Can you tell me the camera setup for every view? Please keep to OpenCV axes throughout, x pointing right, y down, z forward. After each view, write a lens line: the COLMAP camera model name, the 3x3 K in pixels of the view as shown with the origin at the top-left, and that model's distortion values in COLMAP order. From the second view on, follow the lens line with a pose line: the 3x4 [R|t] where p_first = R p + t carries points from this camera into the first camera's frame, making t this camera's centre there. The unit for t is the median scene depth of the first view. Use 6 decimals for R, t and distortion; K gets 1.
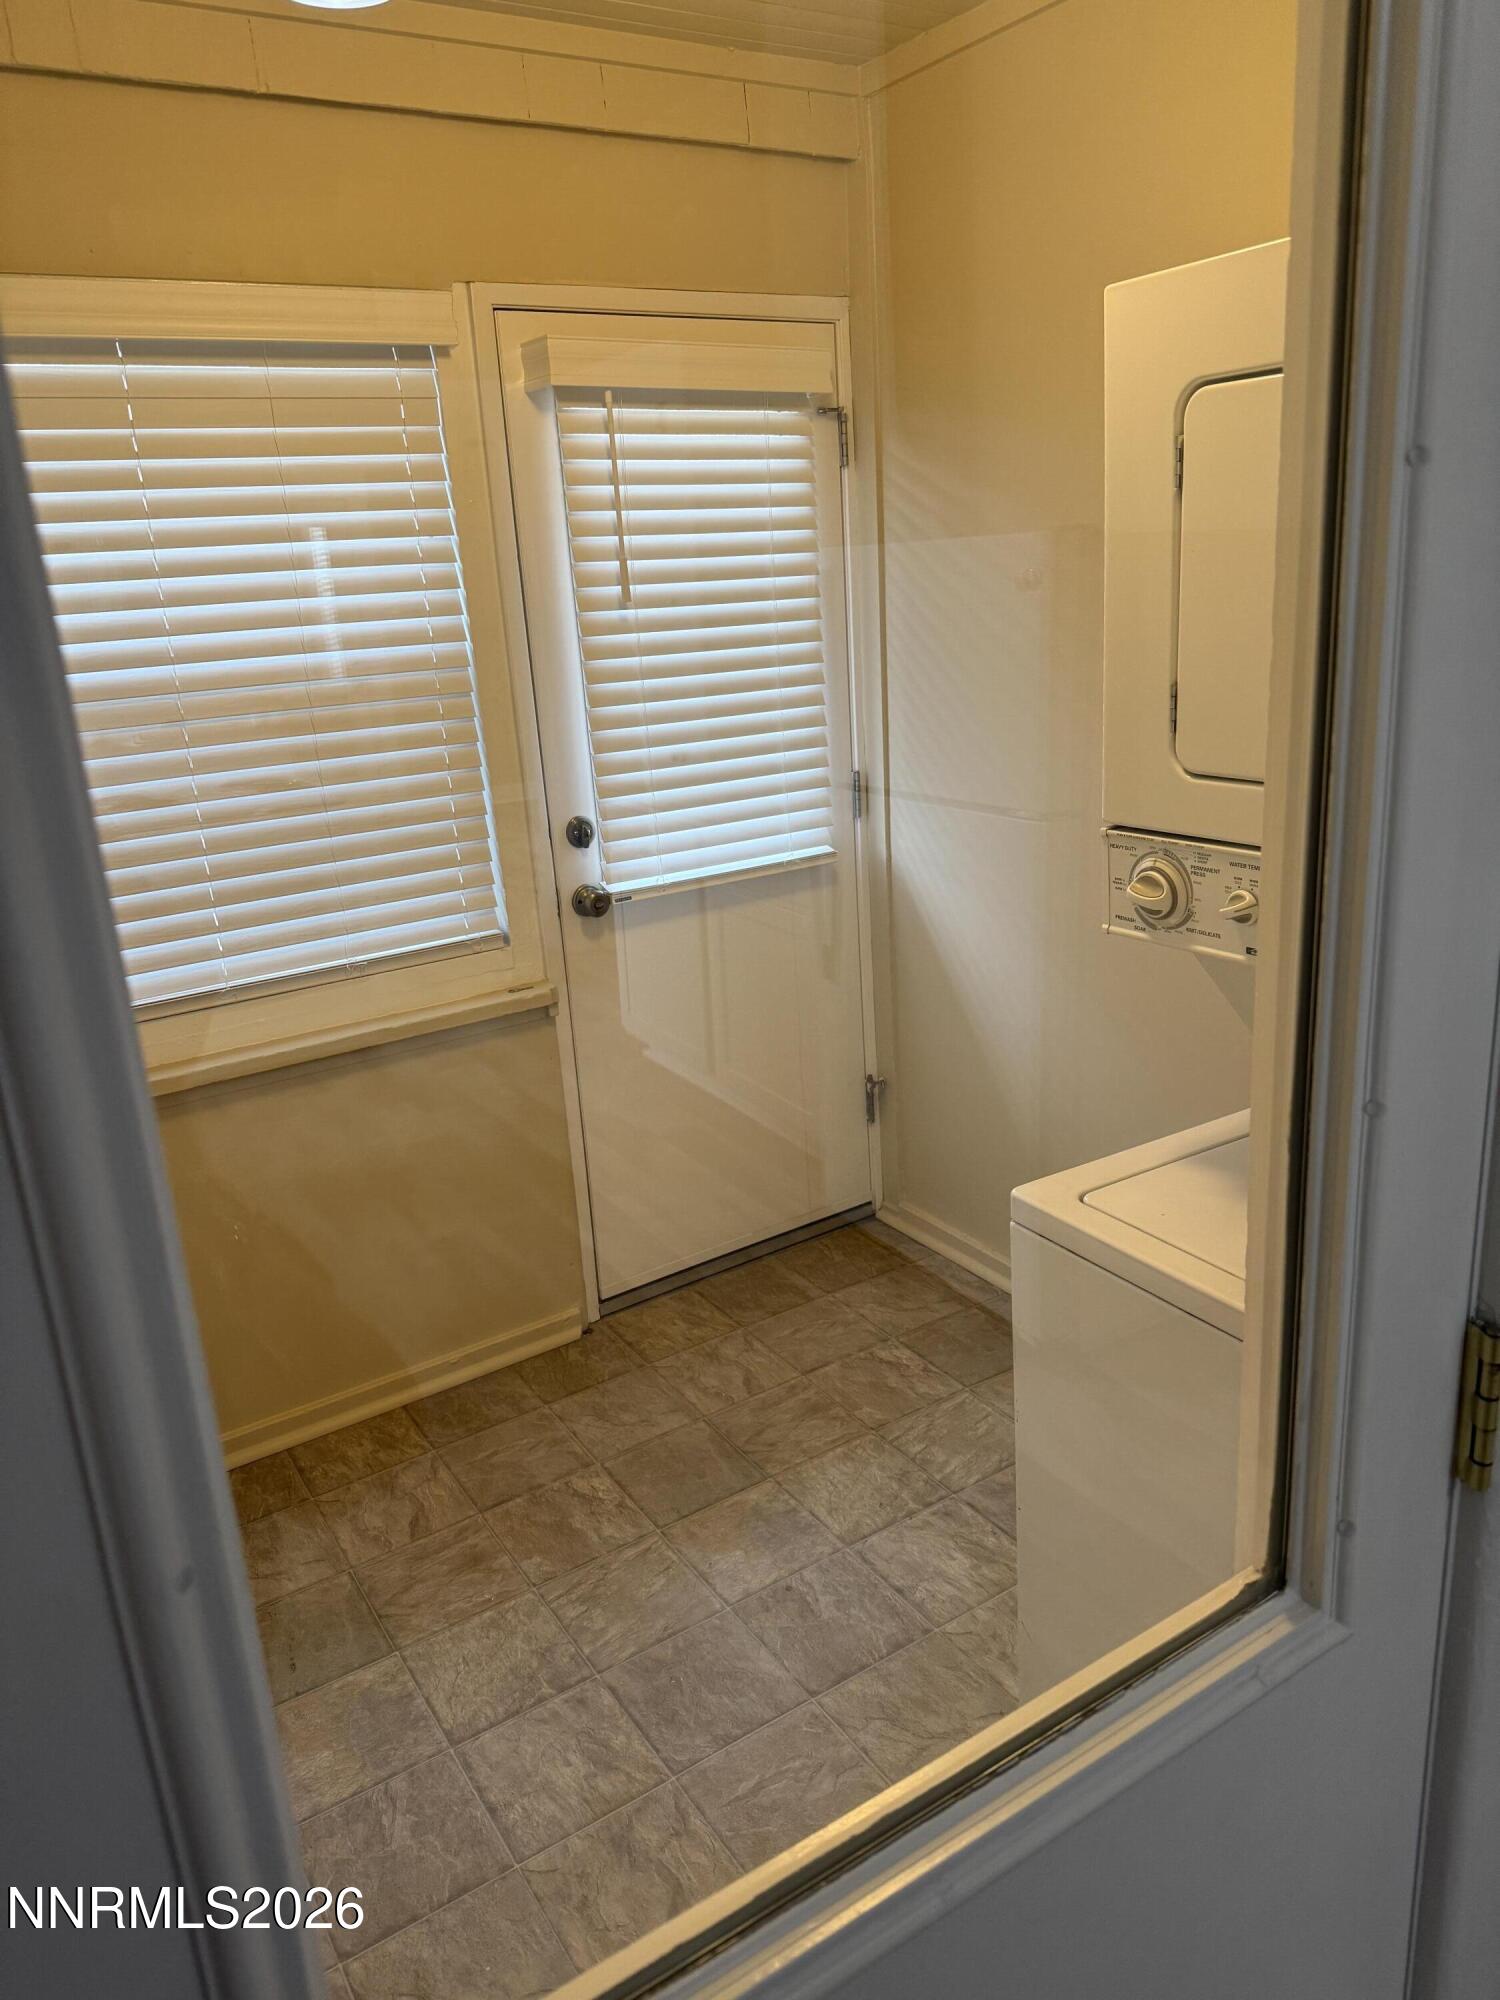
lens RADIAL K [[1368.1, 0, 749.2], [0, 1368.1, 1023.6], [0, 0, 1]] dist [-0.086232, 0.038473]
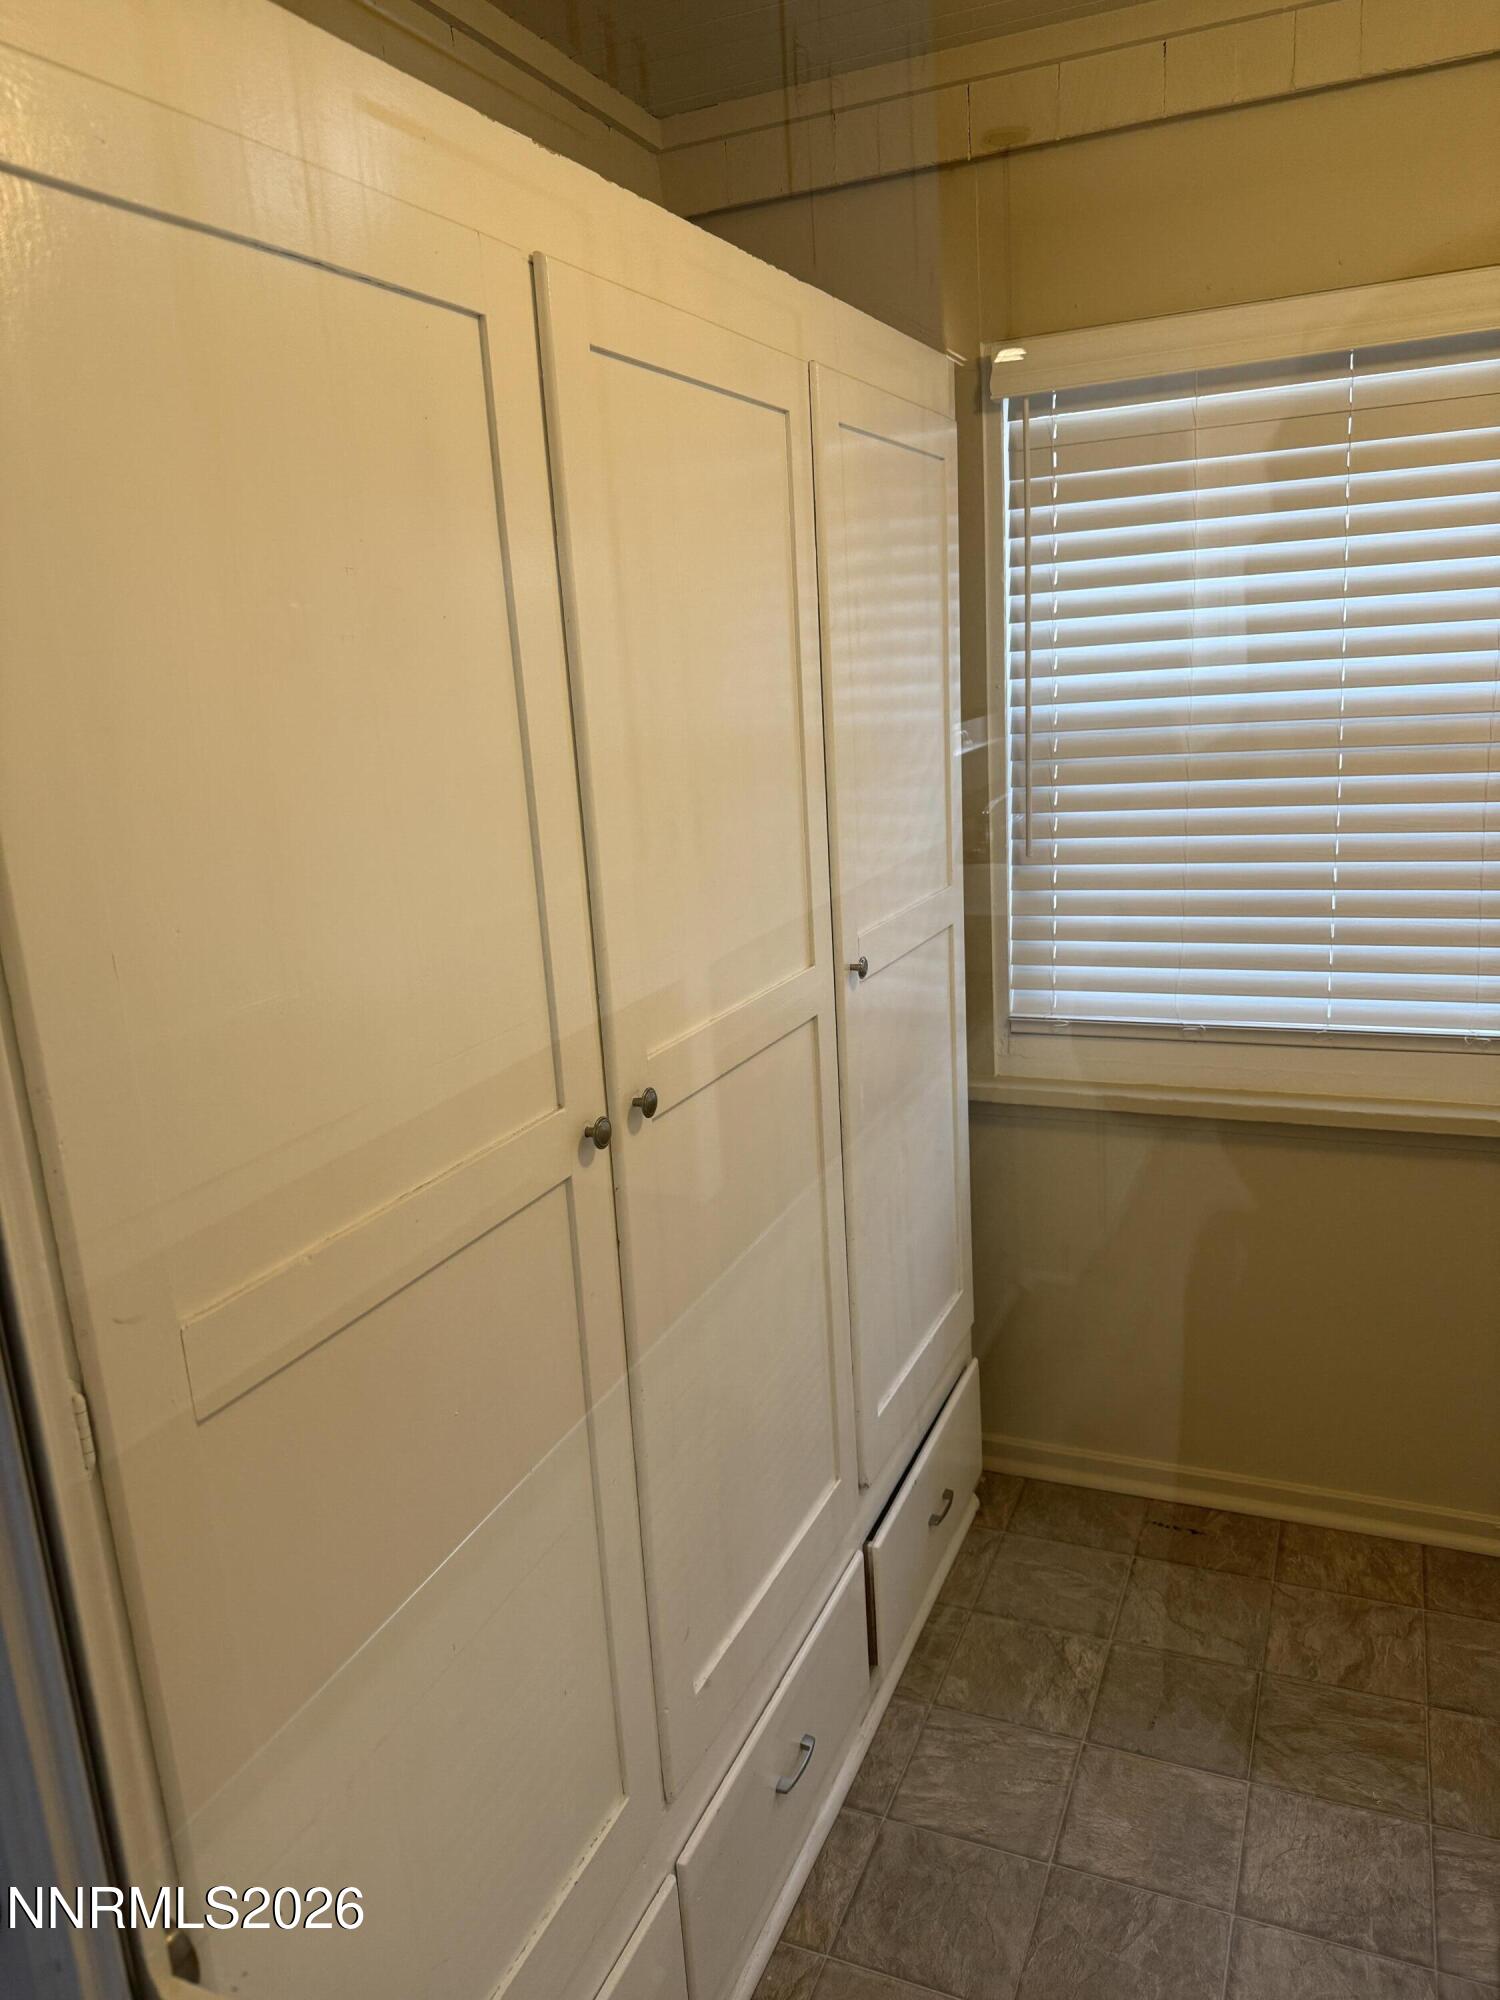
lens RADIAL K [[1388.9, 0, 750.0], [0, 1388.9, 1000.0], [0, 0, 1]] dist [-0.006614, -0.006668]
pose [[0.540932, 0.214616, -0.813223, 0.207905], [-0.233909, 0.967139, 0.099646, -0.055676], [0.807885, 0.136319, 0.573357, 0.129263]]
